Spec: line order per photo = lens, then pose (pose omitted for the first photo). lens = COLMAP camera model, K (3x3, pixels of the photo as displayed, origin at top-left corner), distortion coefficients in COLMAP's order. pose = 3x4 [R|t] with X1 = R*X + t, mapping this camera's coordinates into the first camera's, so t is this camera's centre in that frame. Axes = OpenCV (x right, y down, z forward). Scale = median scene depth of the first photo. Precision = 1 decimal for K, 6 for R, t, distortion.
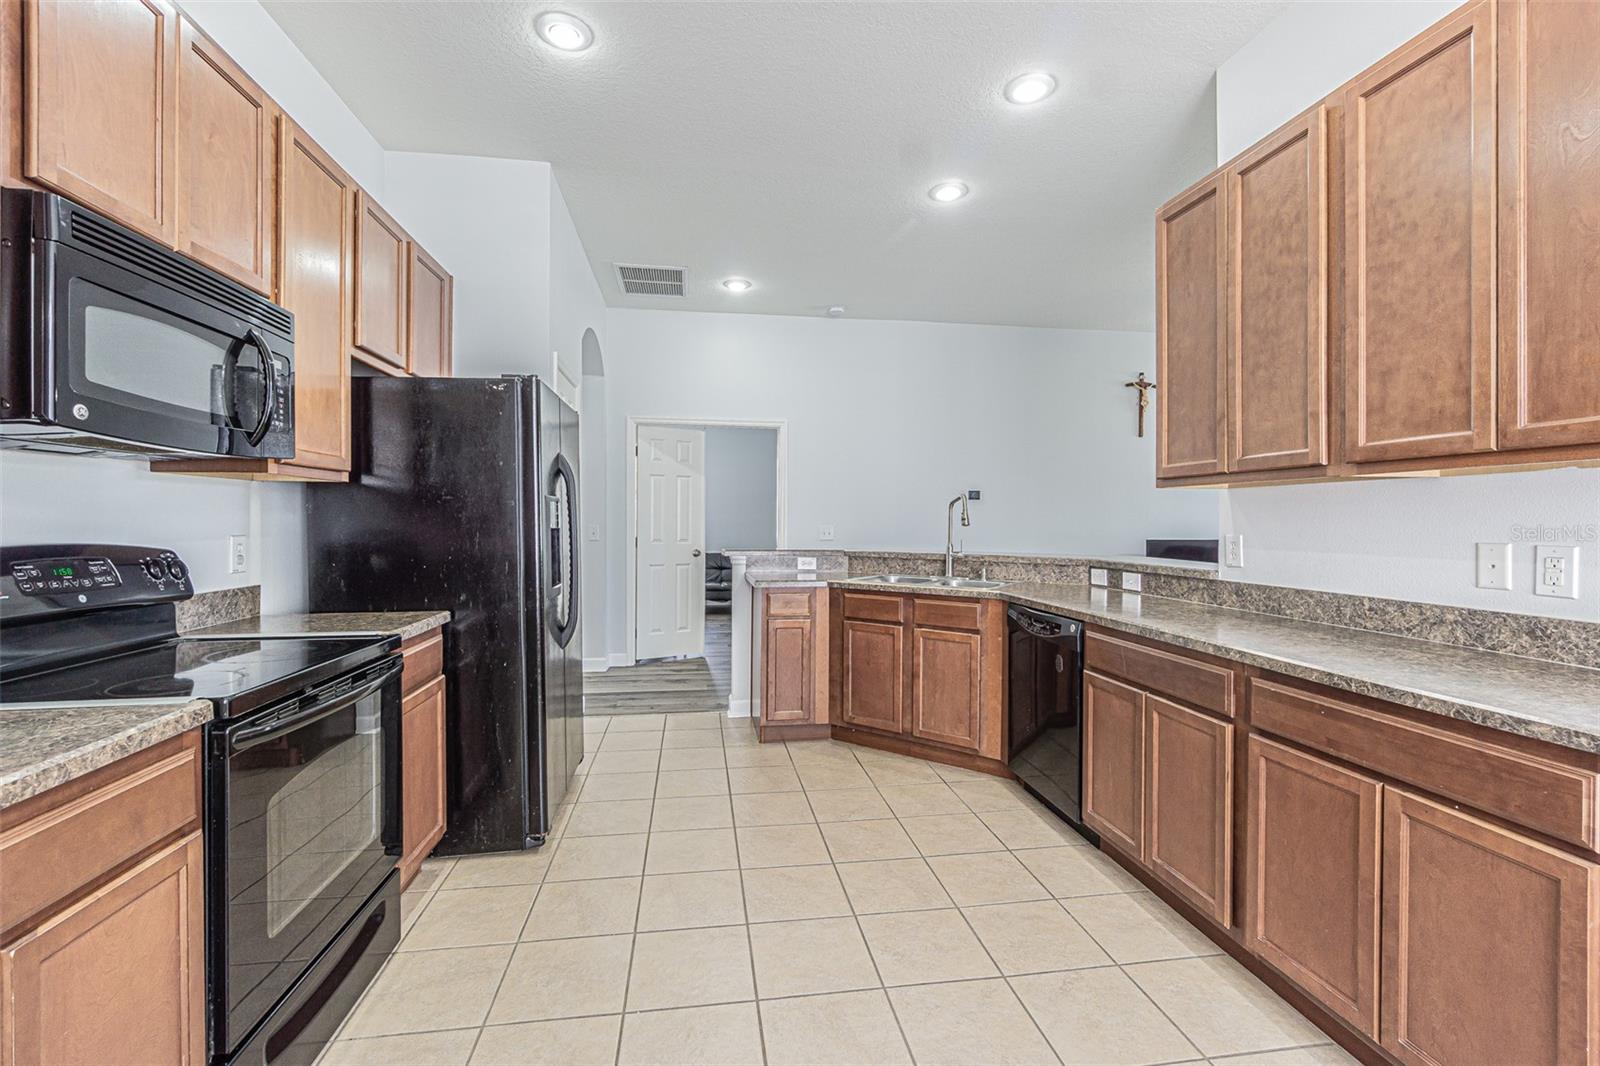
lens RADIAL K [[692.4, 0, 797.0], [0, 692.4, 540.4], [0, 0, 1]] dist [-0.005081, -0.000213]
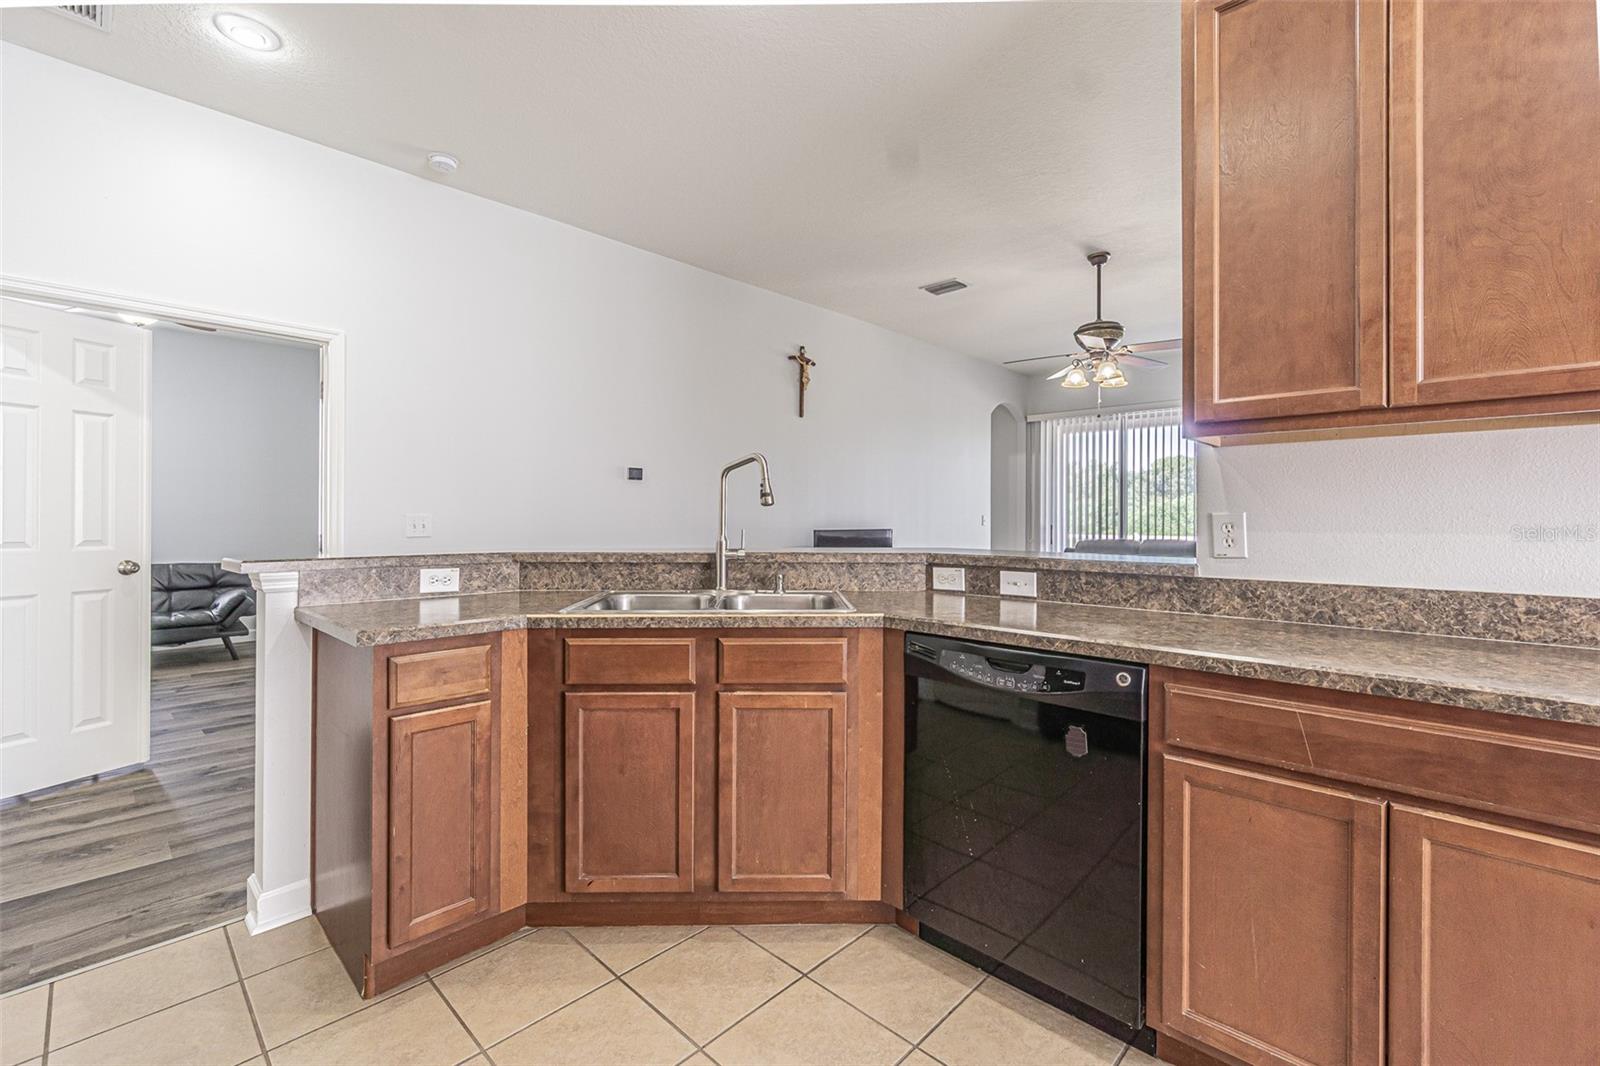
lens RADIAL K [[690.7, 0, 799.4], [0, 690.7, 525.0], [0, 0, 1]] dist [-0.005336, -0.000532]
pose [[0.793580, -0.008292, 0.608410, -0.104327], [0.018481, 0.999774, -0.010480, 0.002890], [-0.608186, 0.019561, 0.793554, 0.517119]]
